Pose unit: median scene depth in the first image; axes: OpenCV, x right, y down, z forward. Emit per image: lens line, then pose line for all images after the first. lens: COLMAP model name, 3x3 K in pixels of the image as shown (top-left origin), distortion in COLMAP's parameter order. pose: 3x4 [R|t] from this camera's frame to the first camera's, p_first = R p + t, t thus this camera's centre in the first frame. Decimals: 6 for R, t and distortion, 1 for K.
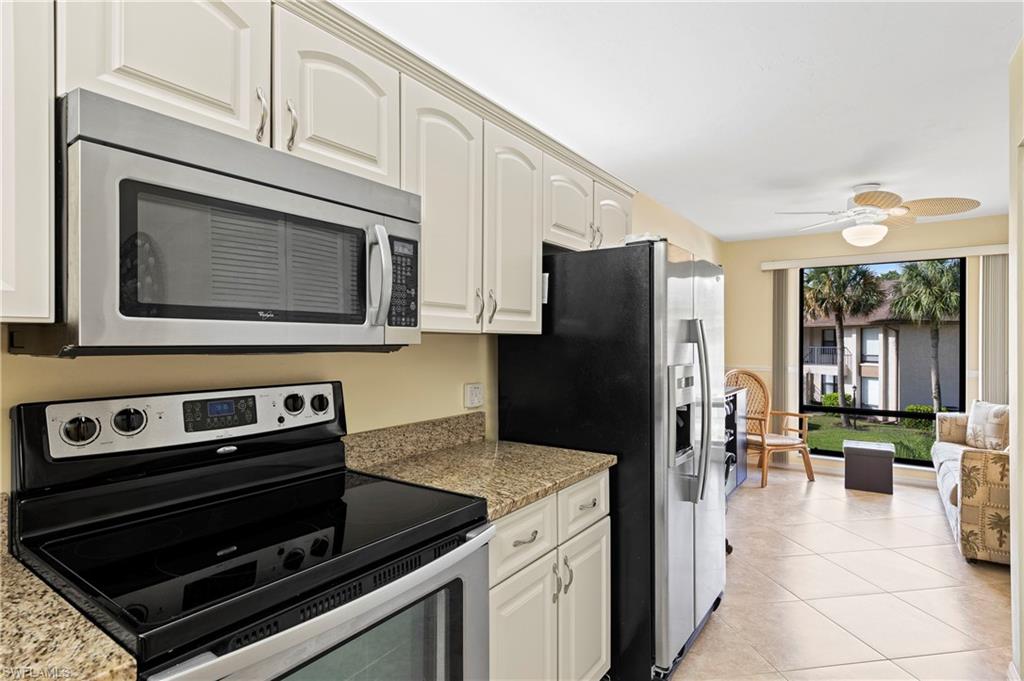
lens RADIAL K [[527.1, 0, 512.0], [0, 527.1, 340.5], [0, 0, 1]] dist [0.004512, 0.000821]
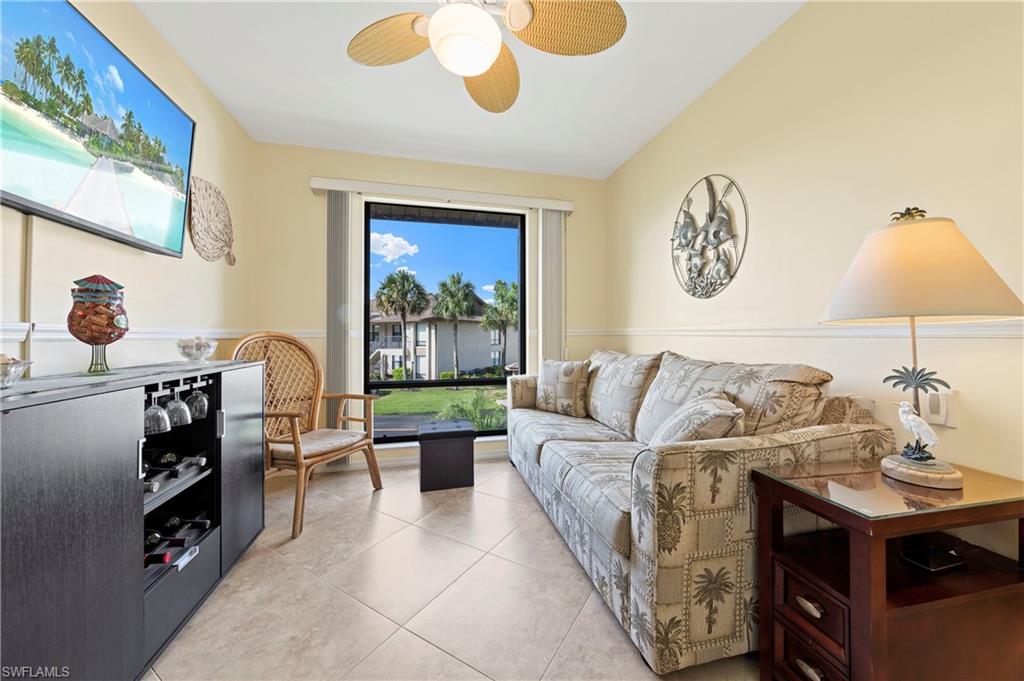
lens RADIAL K [[364.1, 0, 514.2], [0, 364.1, 338.0], [0, 0, 1]] dist [0.000831, 0.000263]
pose [[0.657970, -0.005304, 0.753026, 0.072262], [0.000956, 0.999980, 0.006208, 0.014219], [-0.753044, -0.003365, 0.657962, 0.122259]]
